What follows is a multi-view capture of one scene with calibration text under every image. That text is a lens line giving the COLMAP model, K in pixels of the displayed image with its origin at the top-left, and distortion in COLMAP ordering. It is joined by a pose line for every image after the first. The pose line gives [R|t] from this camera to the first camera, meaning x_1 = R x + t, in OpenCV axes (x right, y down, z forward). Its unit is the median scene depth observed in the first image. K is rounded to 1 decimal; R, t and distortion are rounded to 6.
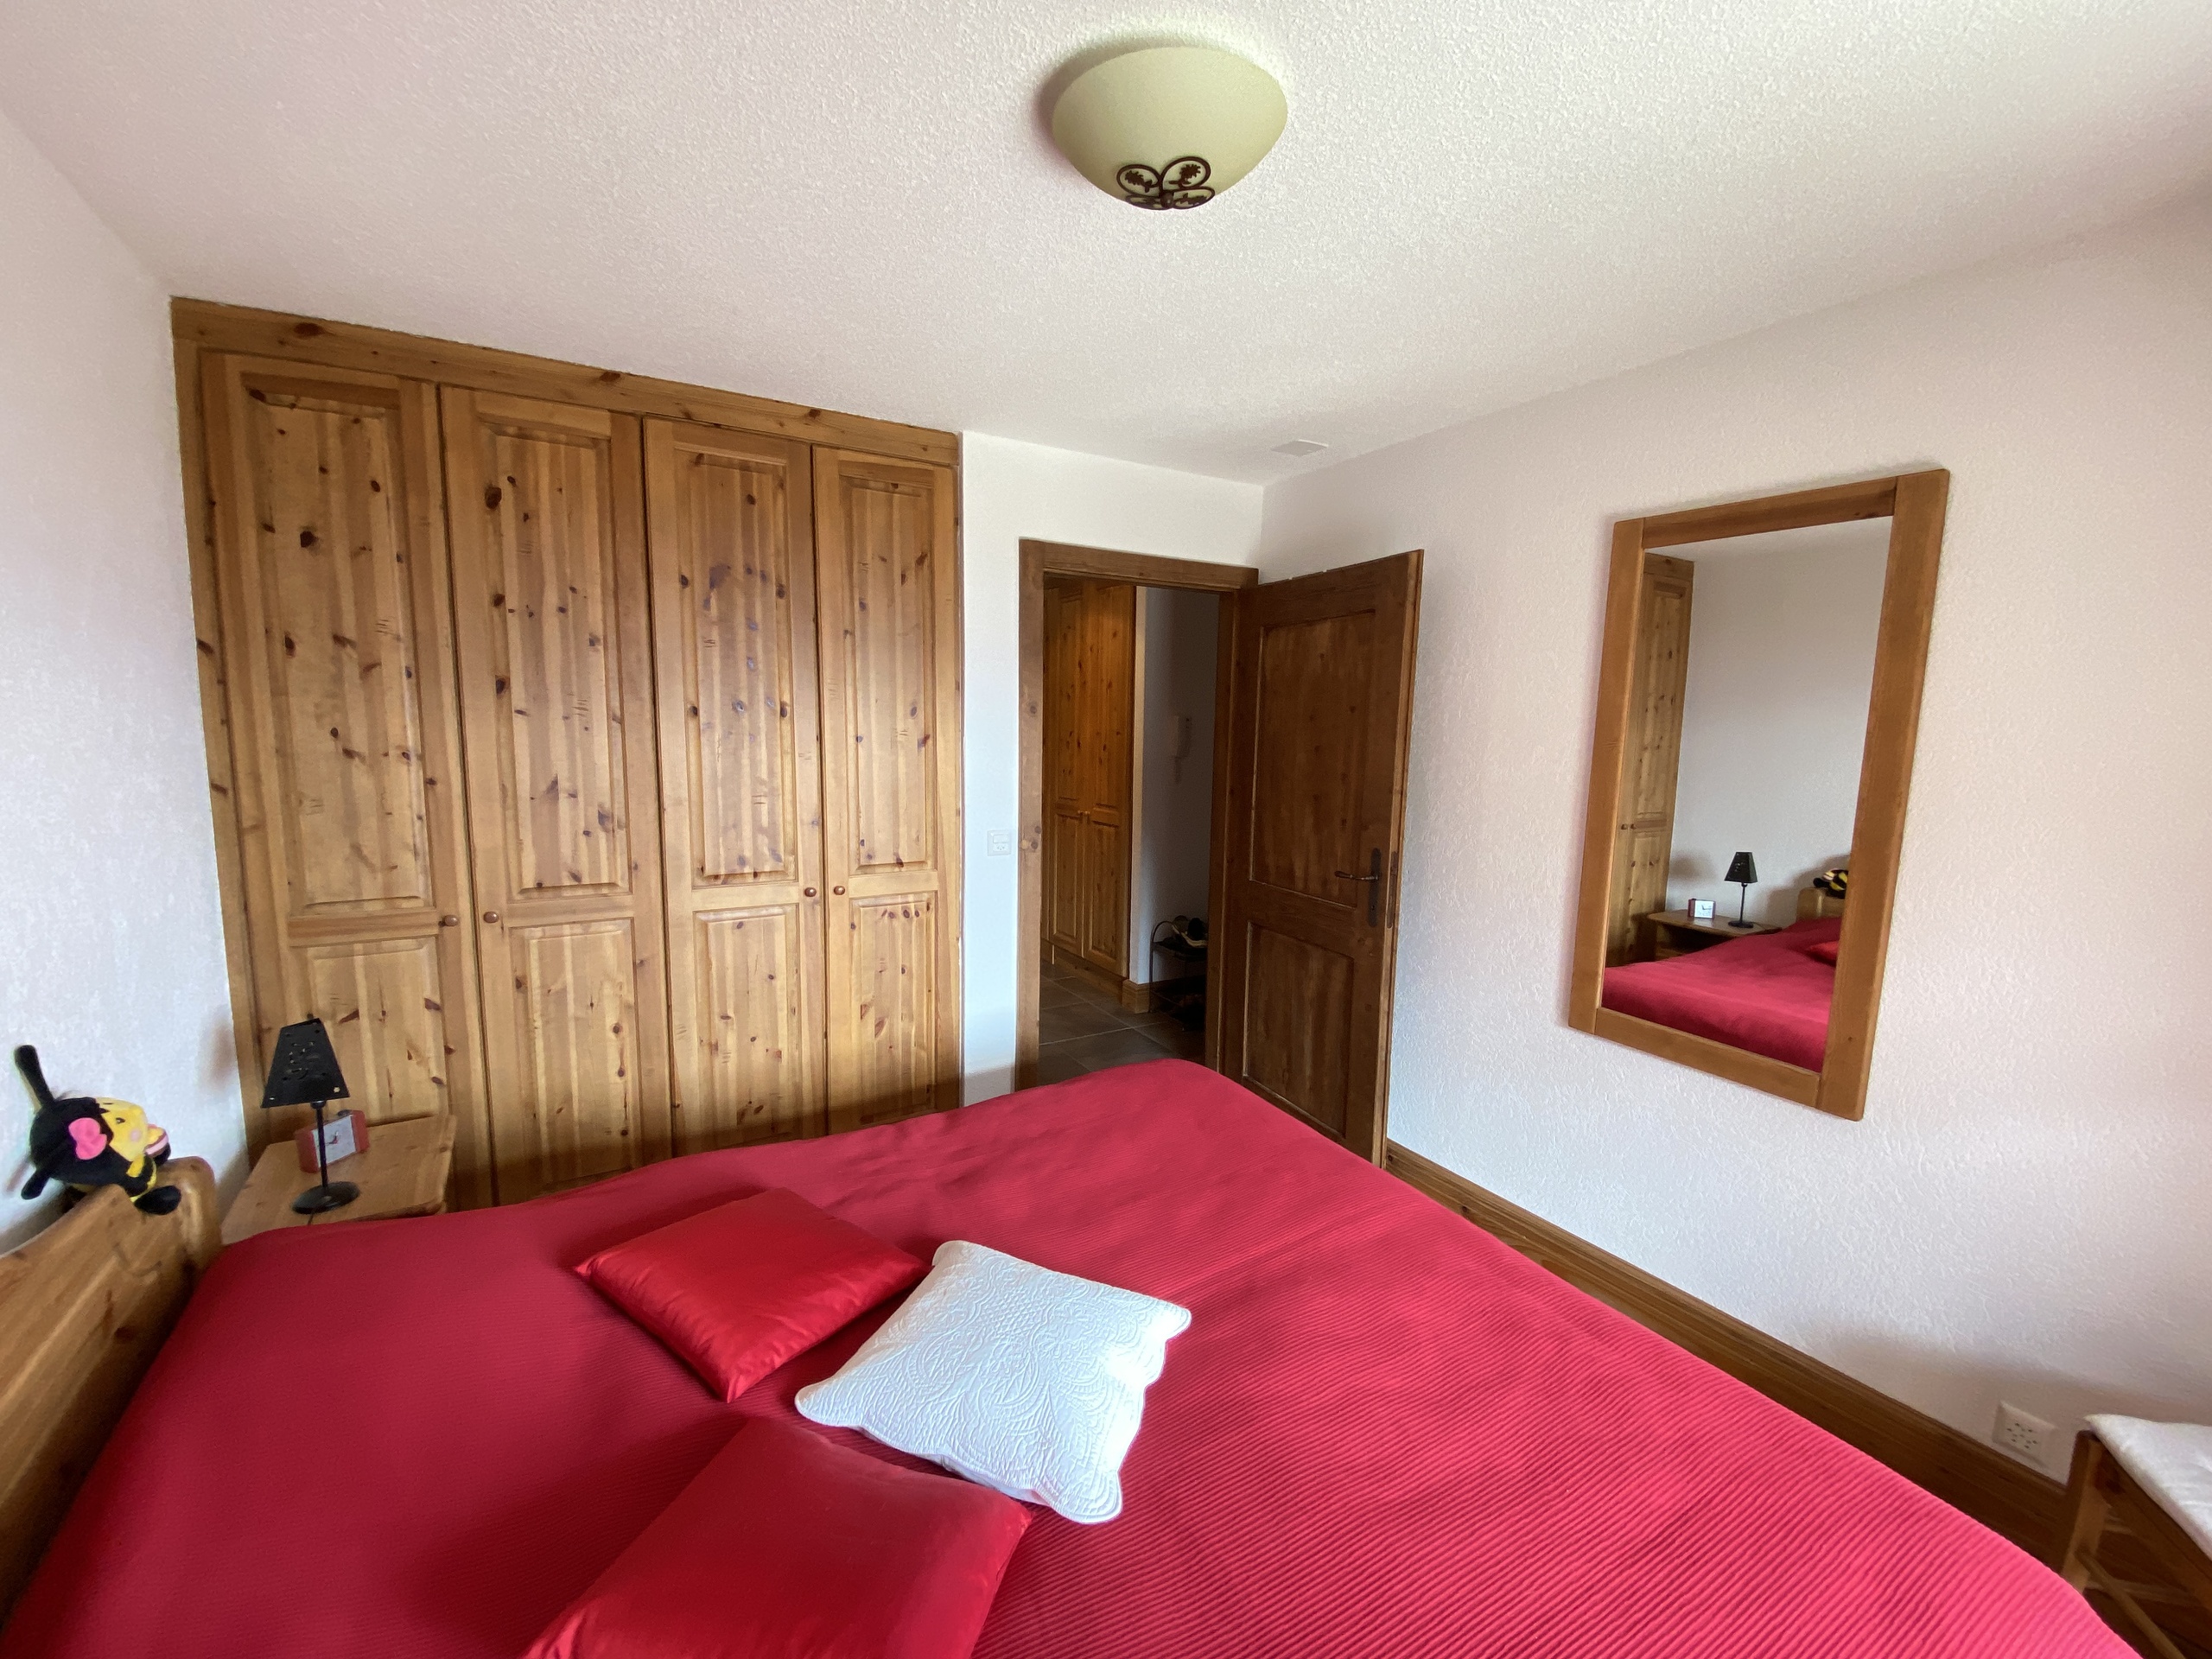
lens RADIAL K [[898.4, 0, 1101.2], [0, 898.4, 838.2], [0, 0, 1]] dist [0.034955, -0.000105]
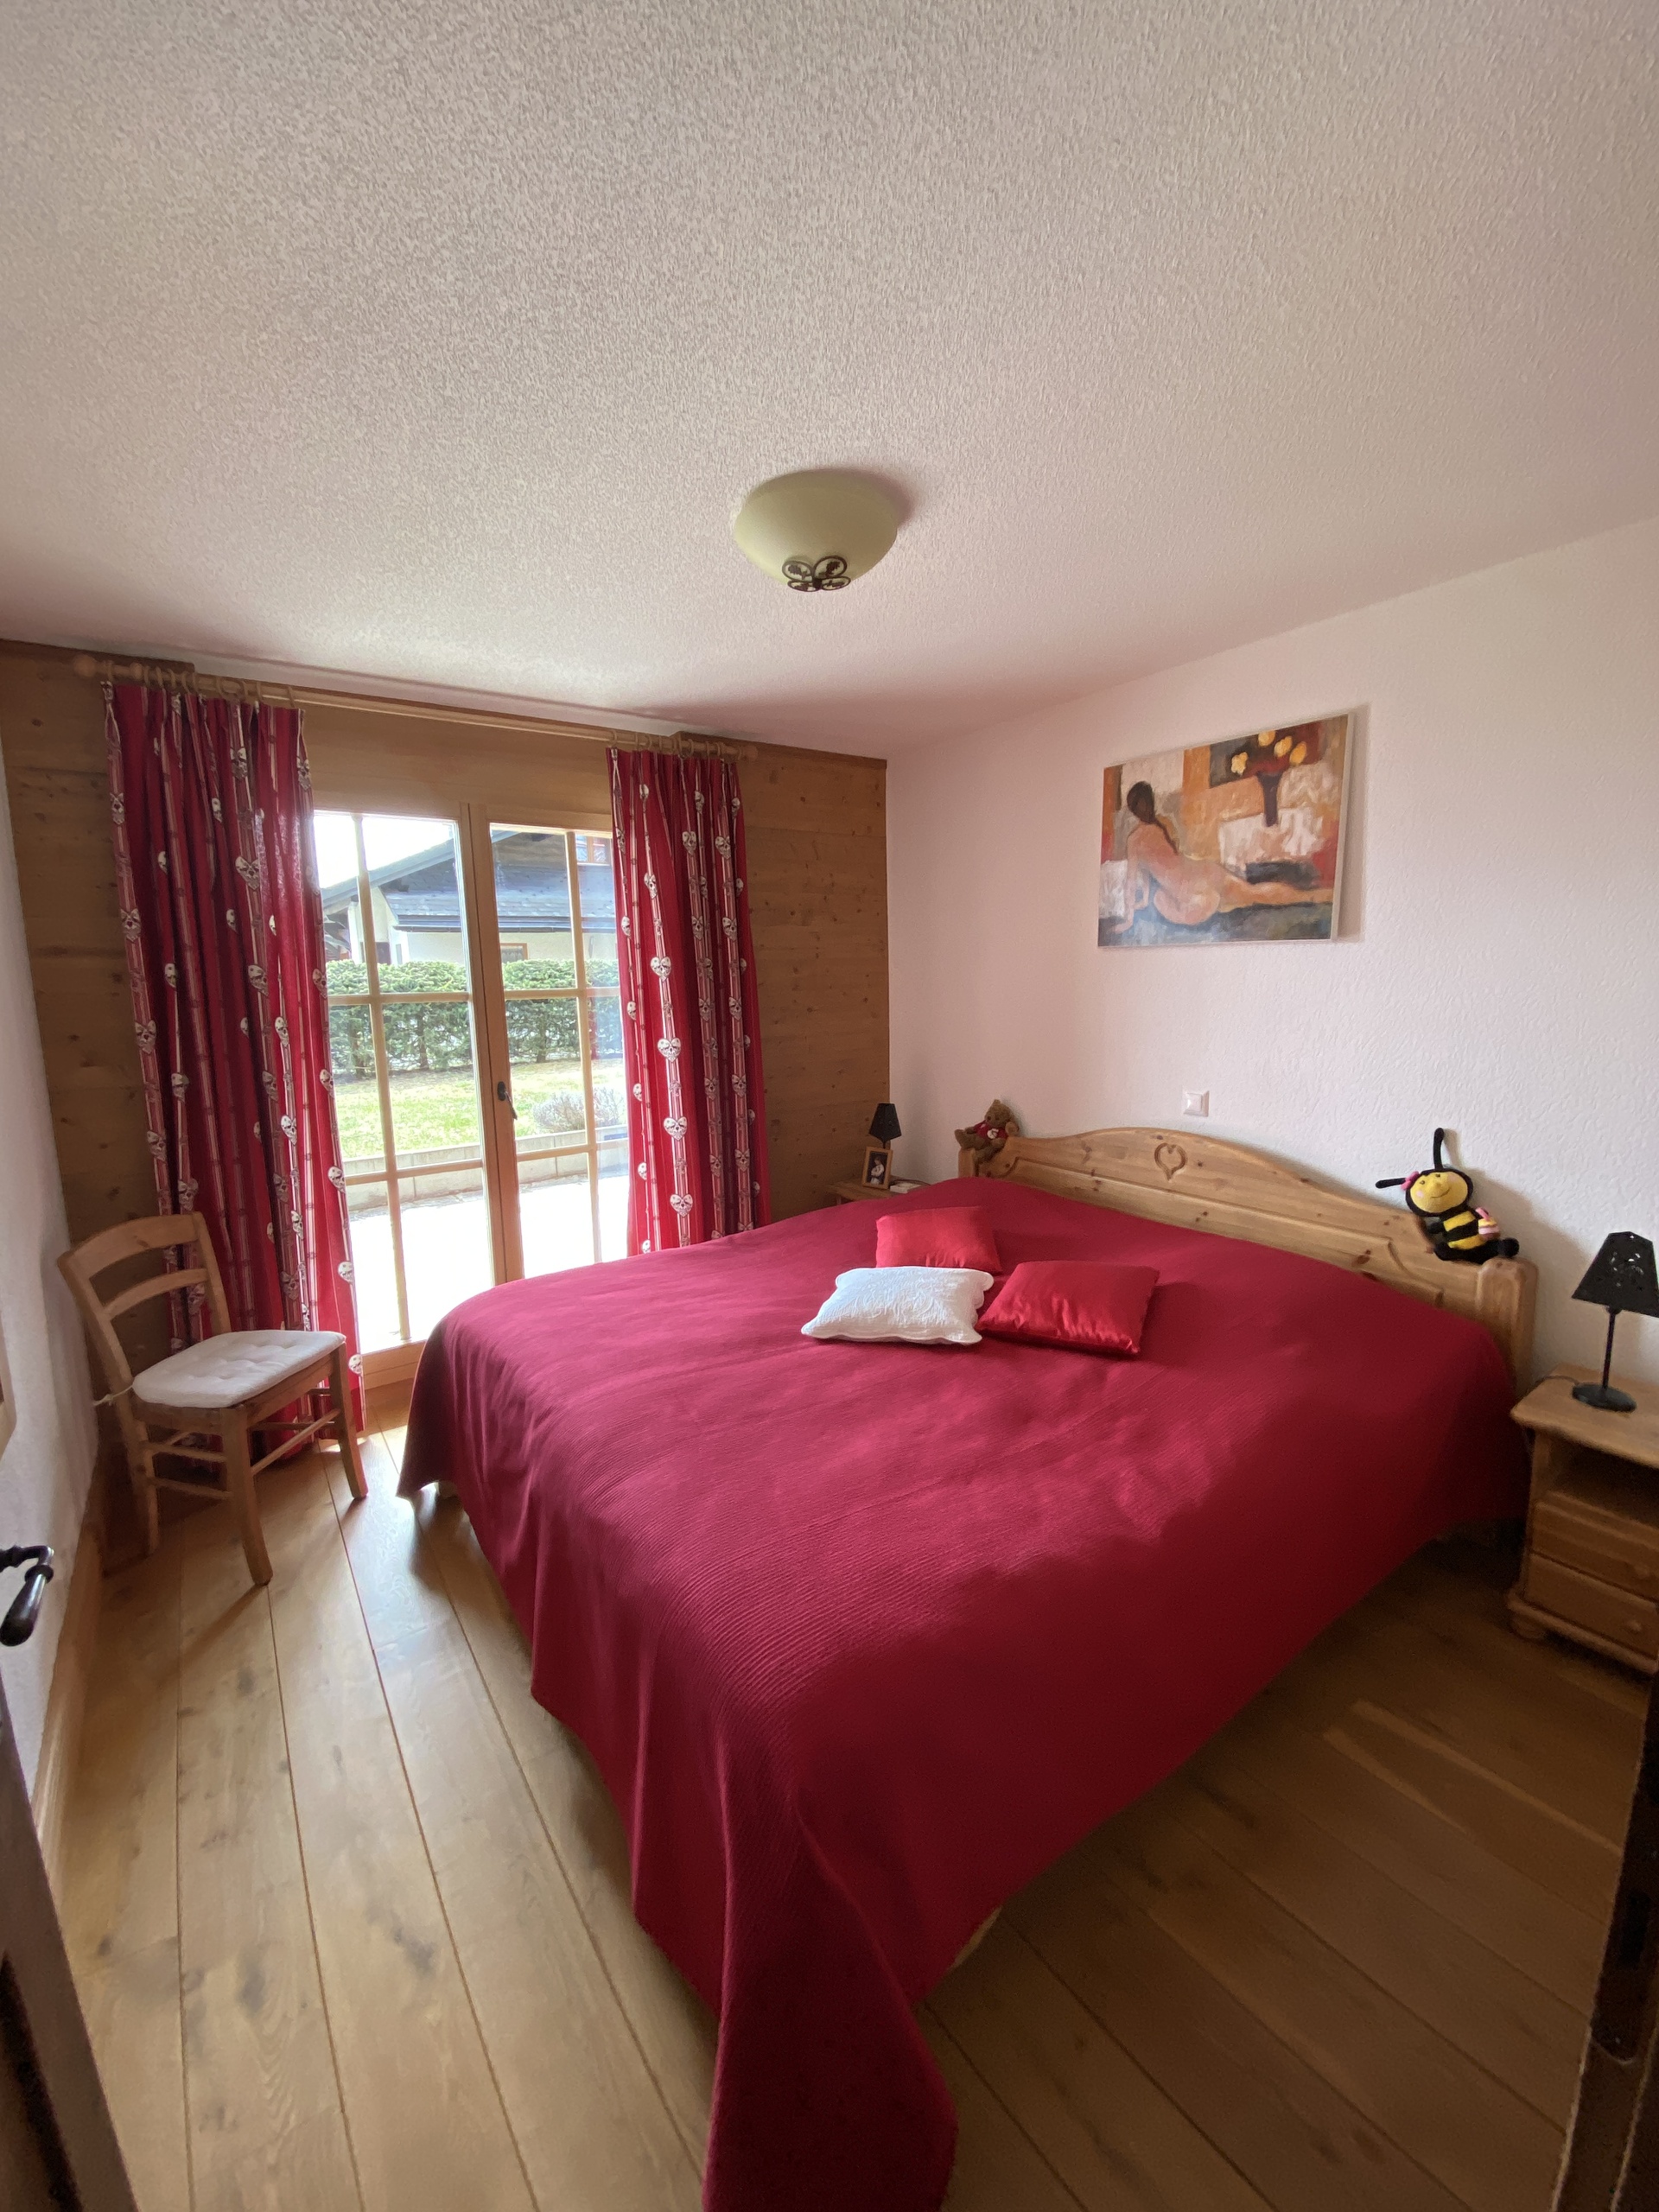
lens RADIAL K [[898.4, 0, 829.5], [0, 898.4, 1106.0], [0, 0, 1]] dist [0.034955, -0.000105]
pose [[-0.996126, 0.029463, -0.082855, 0.151365], [0.005758, 0.962035, 0.272865, -0.263221], [0.087749, 0.271331, -0.958478, 2.214716]]
